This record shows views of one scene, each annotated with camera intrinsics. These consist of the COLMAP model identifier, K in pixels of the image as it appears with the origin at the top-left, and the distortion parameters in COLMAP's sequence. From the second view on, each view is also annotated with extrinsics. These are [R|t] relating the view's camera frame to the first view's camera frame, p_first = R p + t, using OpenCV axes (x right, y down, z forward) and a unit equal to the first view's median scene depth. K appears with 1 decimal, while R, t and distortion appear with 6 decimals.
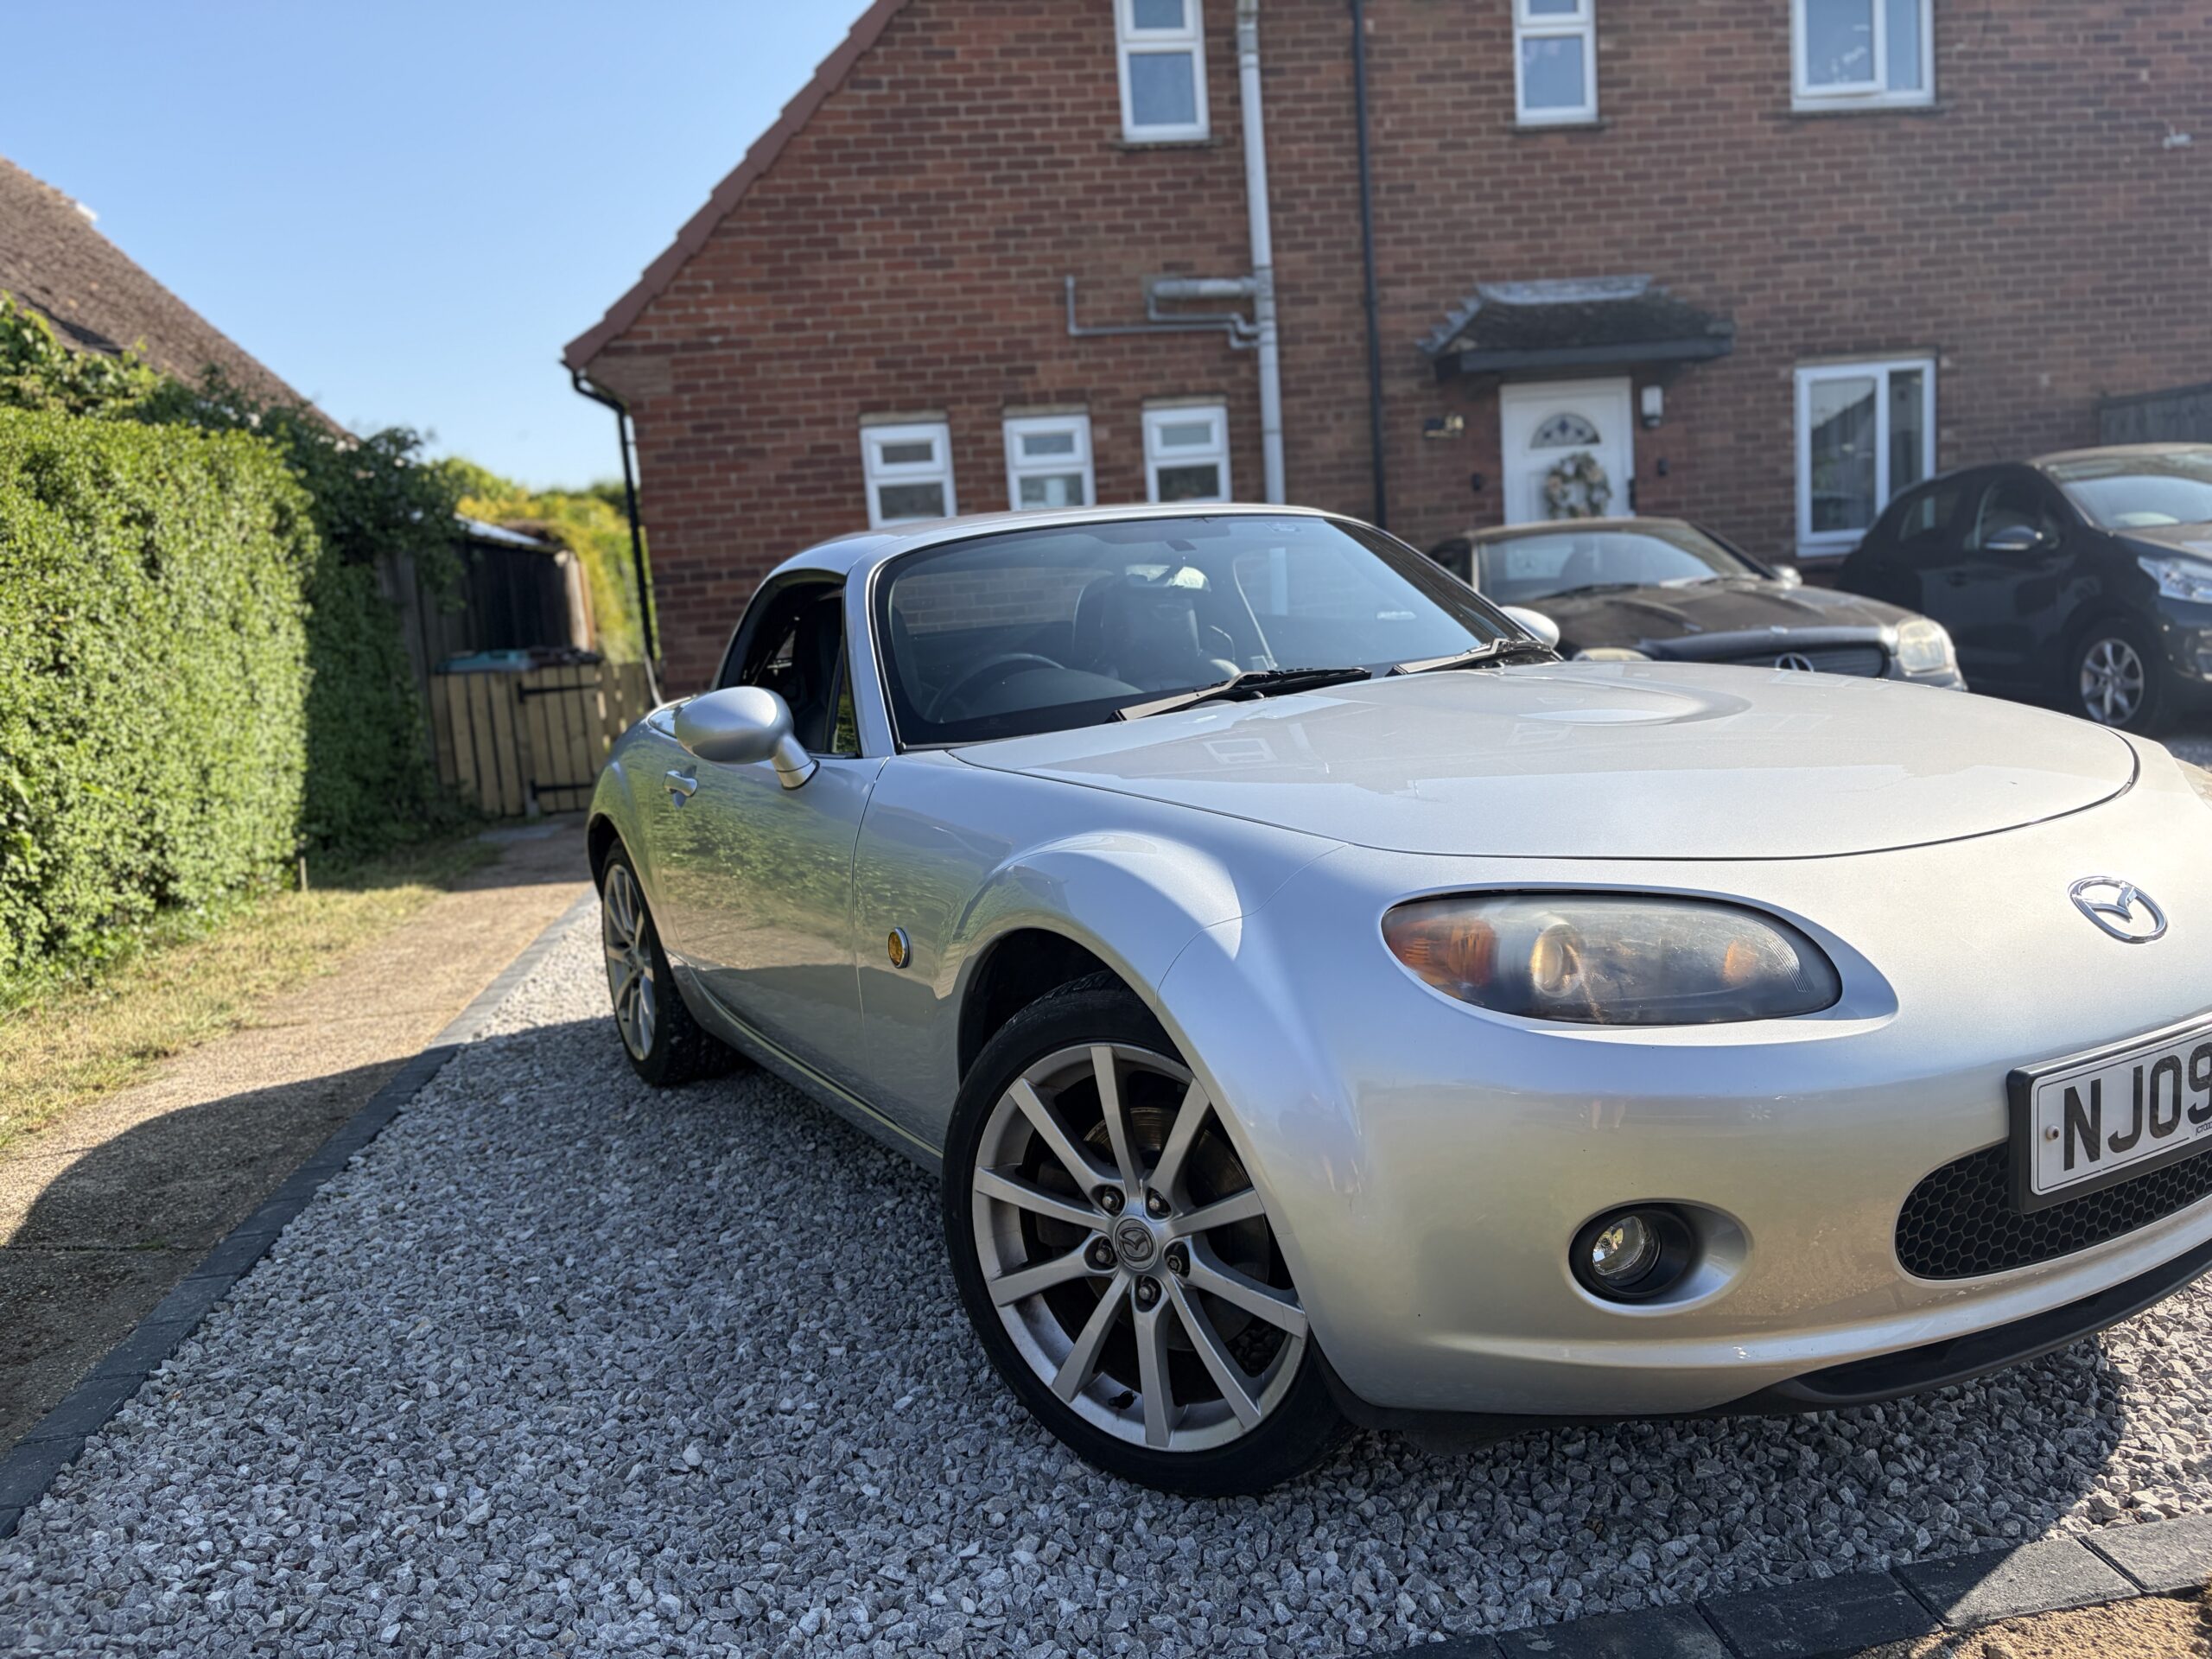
lens RADIAL K [[1635.9, 0, 1102.0], [0, 1635.9, 834.5], [0, 0, 1]] dist [0.028970, -0.028180]
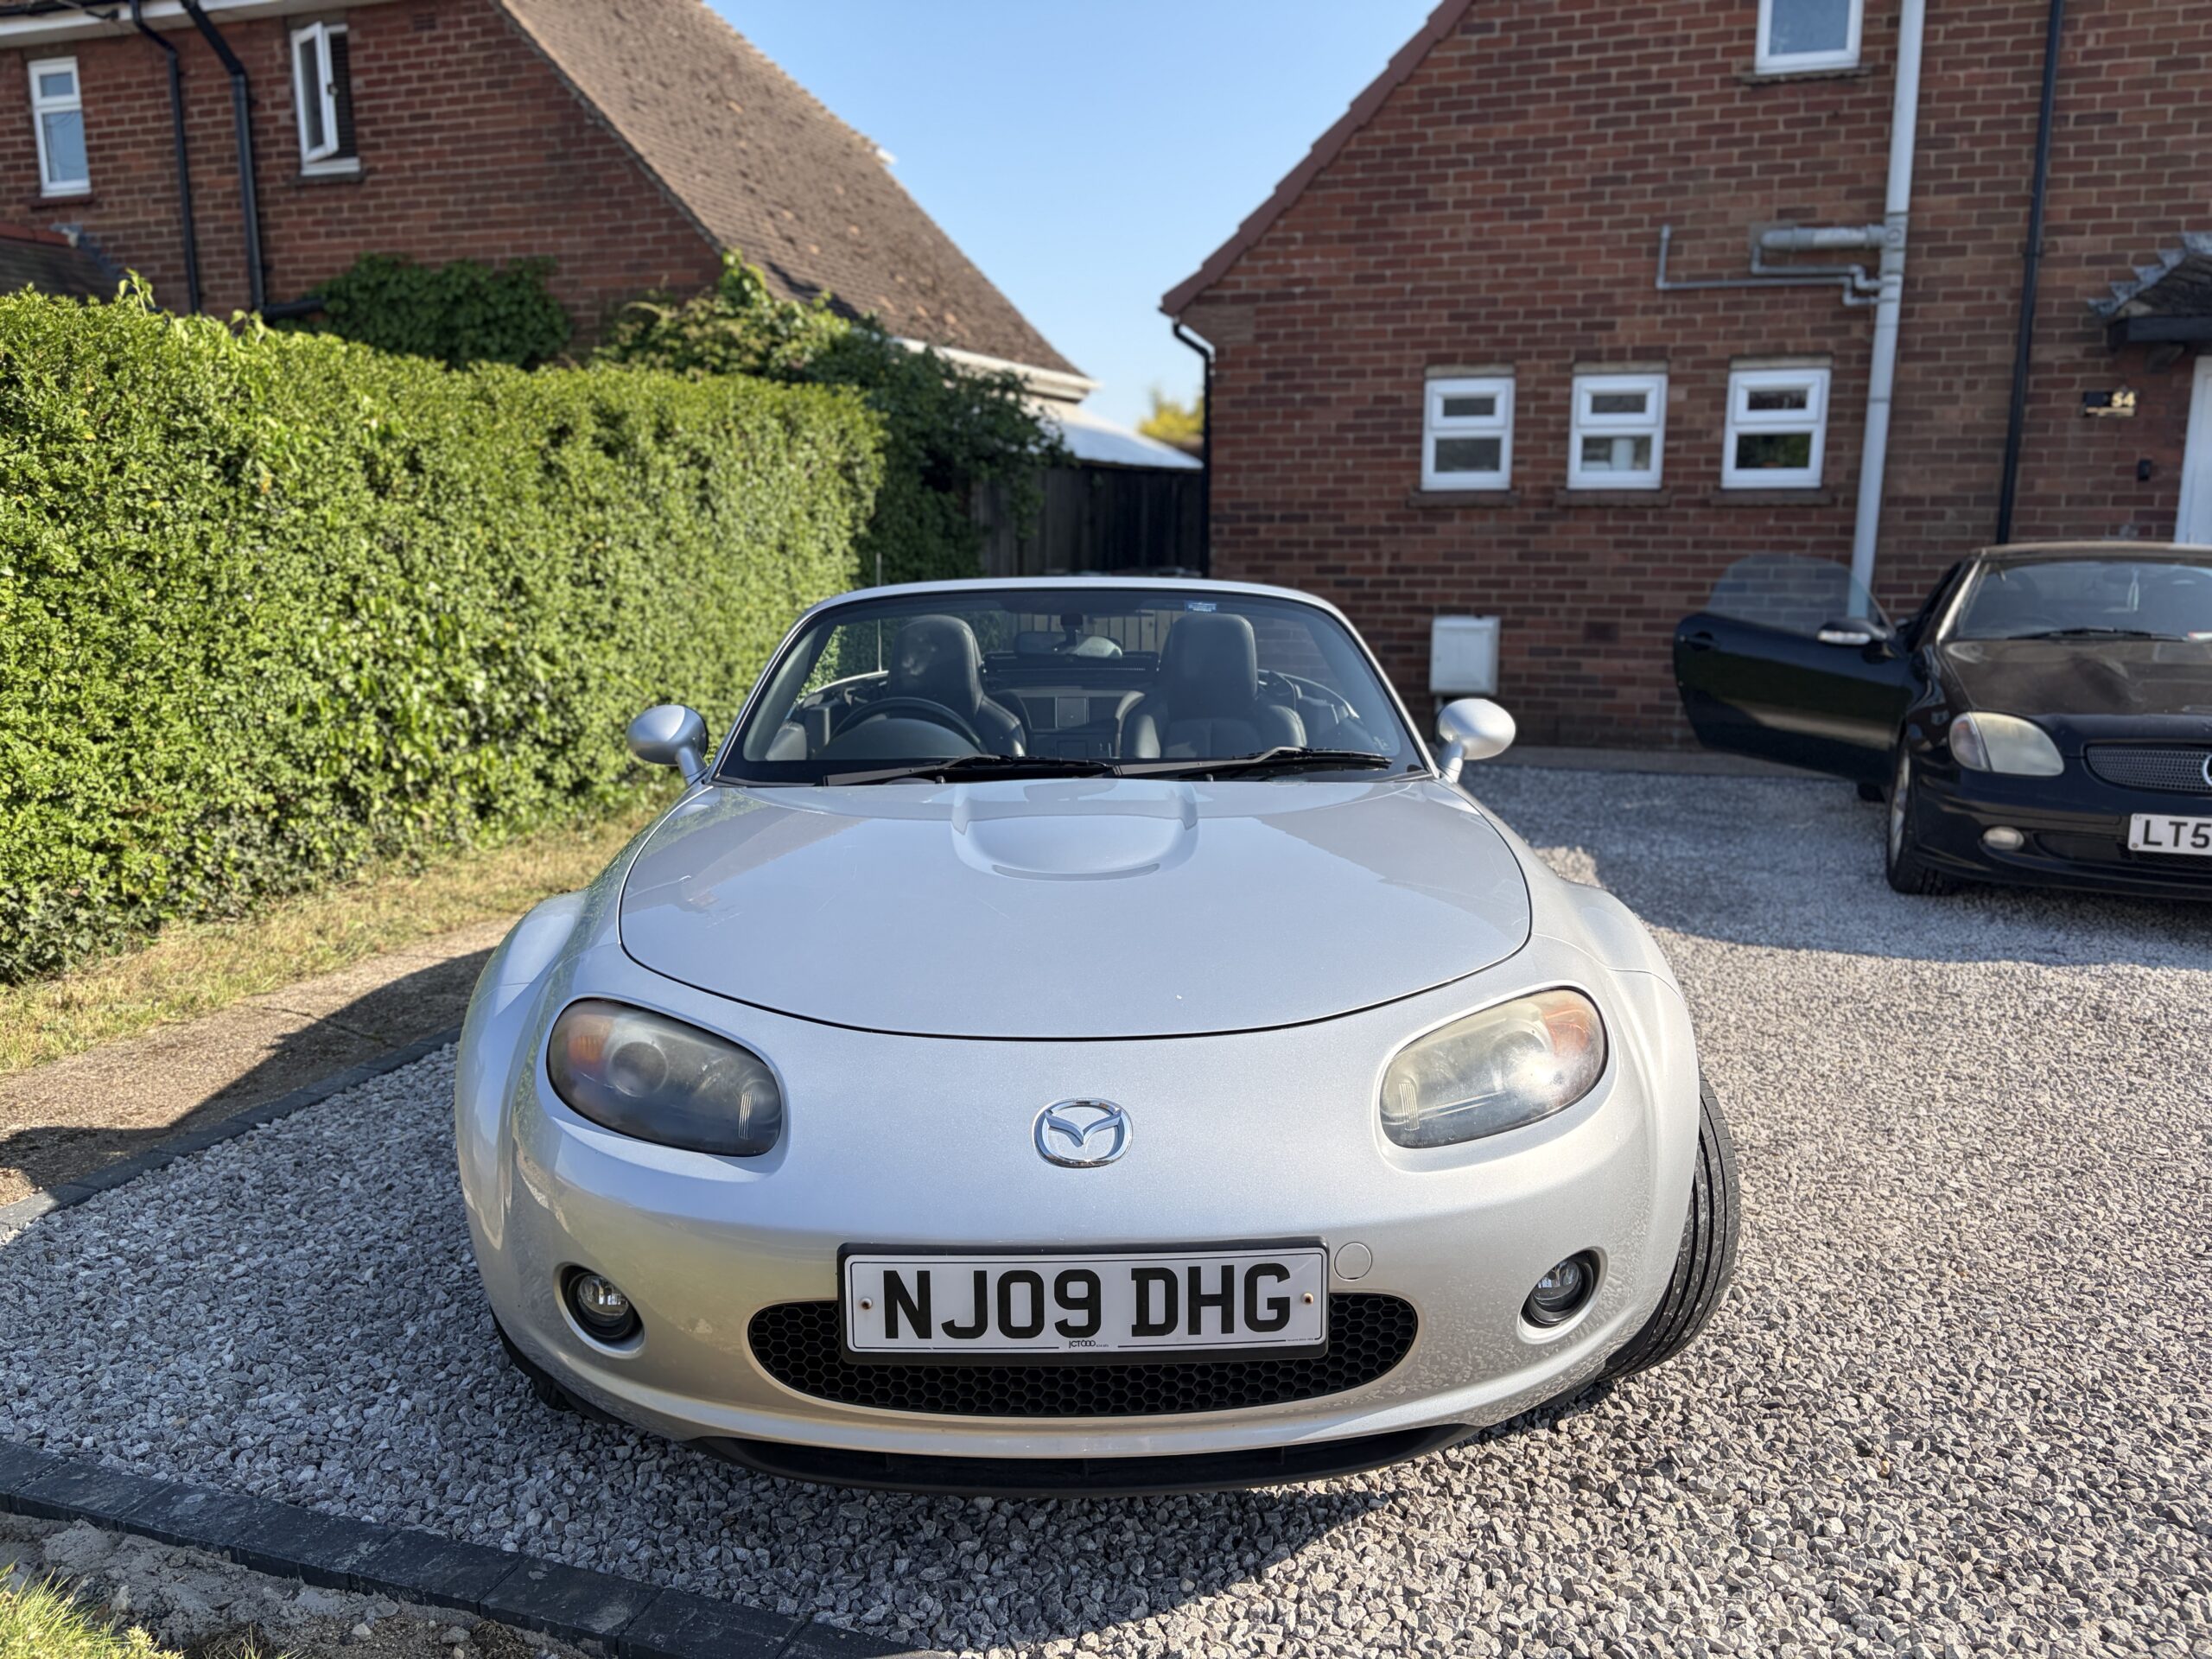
lens RADIAL K [[1635.9, 0, 1102.0], [0, 1635.9, 834.5], [0, 0, 1]] dist [0.028970, -0.028180]
pose [[0.887848, 0.159840, -0.431483, 0.158186], [-0.133872, 0.986892, 0.090123, -0.037638], [0.440232, -0.022252, 0.897608, 0.002846]]
